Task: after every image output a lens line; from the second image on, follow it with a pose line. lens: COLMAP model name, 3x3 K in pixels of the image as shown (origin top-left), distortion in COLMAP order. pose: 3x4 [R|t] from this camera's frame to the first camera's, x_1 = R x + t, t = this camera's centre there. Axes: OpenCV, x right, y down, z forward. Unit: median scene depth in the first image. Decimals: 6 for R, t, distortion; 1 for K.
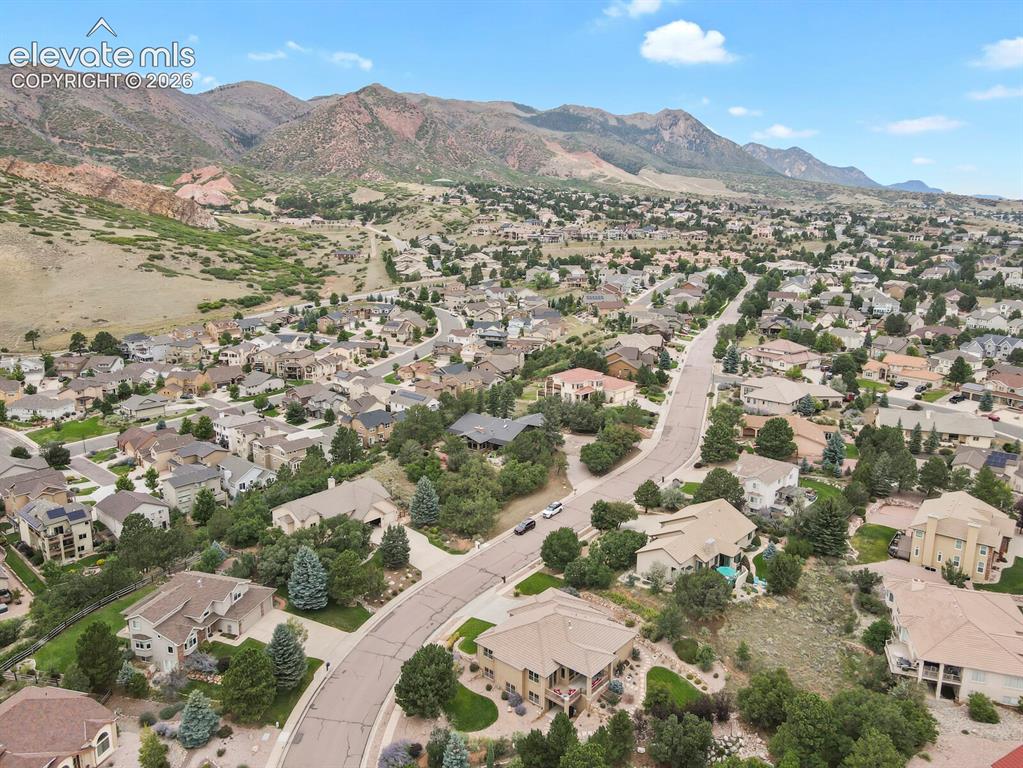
lens RADIAL K [[742.7, 0, 511.5], [0, 742.7, 384.0], [0, 0, 1]] dist [0.029803, 0.023617]
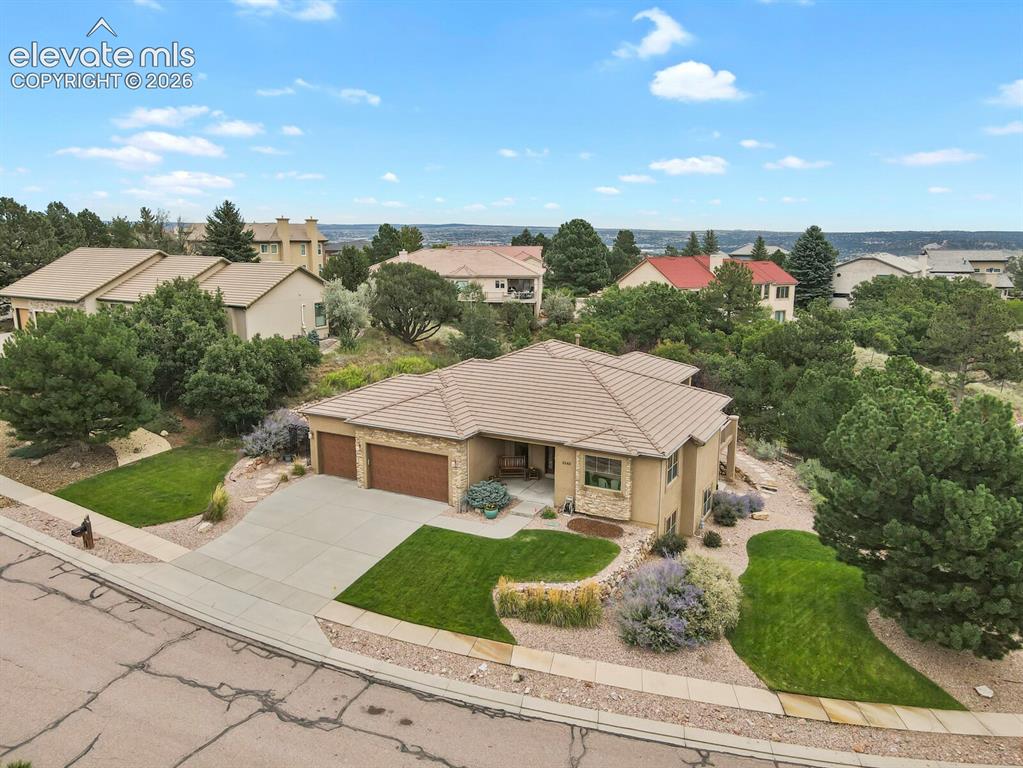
lens RADIAL K [[742.7, 0, 511.5], [0, 742.7, 384.0], [0, 0, 1]] dist [0.029803, 0.023617]
pose [[-0.219381, -0.197746, 0.955389, -0.318174], [0.220357, 0.943898, 0.245967, 0.235219], [-0.950429, 0.264487, -0.163498, 1.117620]]
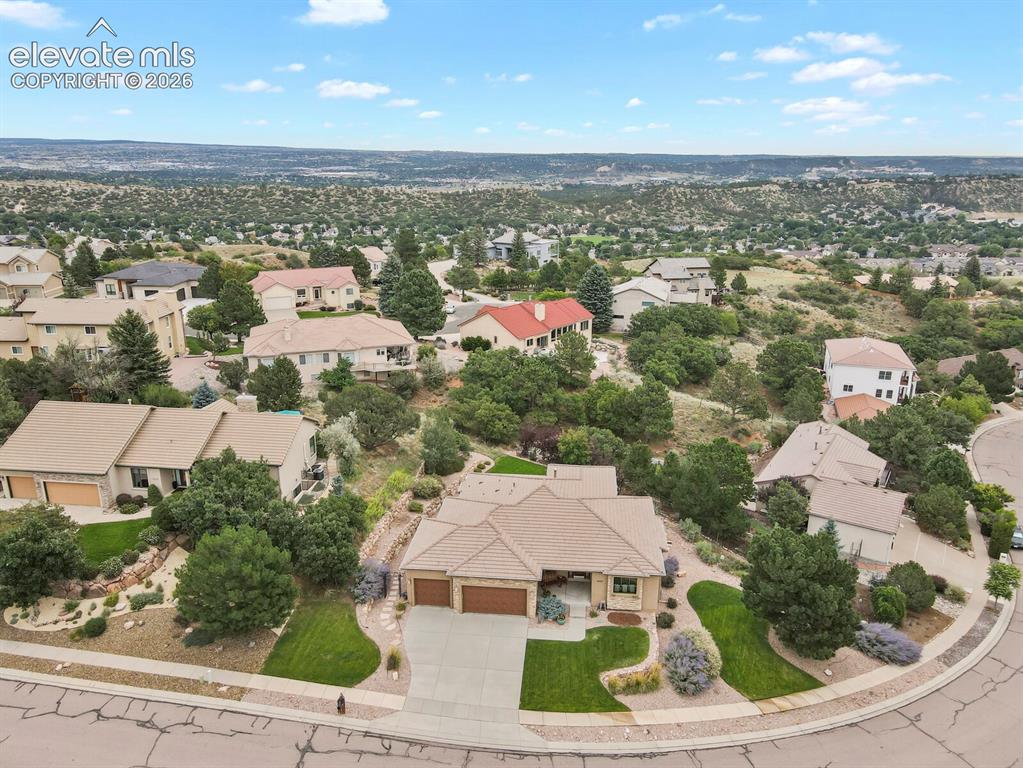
lens RADIAL K [[742.7, 0, 511.5], [0, 742.7, 384.0], [0, 0, 1]] dist [0.029803, 0.023617]
pose [[-0.570074, -0.247361, 0.783472, -0.367264], [0.184525, 0.890690, 0.415477, -0.006424], [-0.800603, 0.381423, -0.462115, 1.294394]]
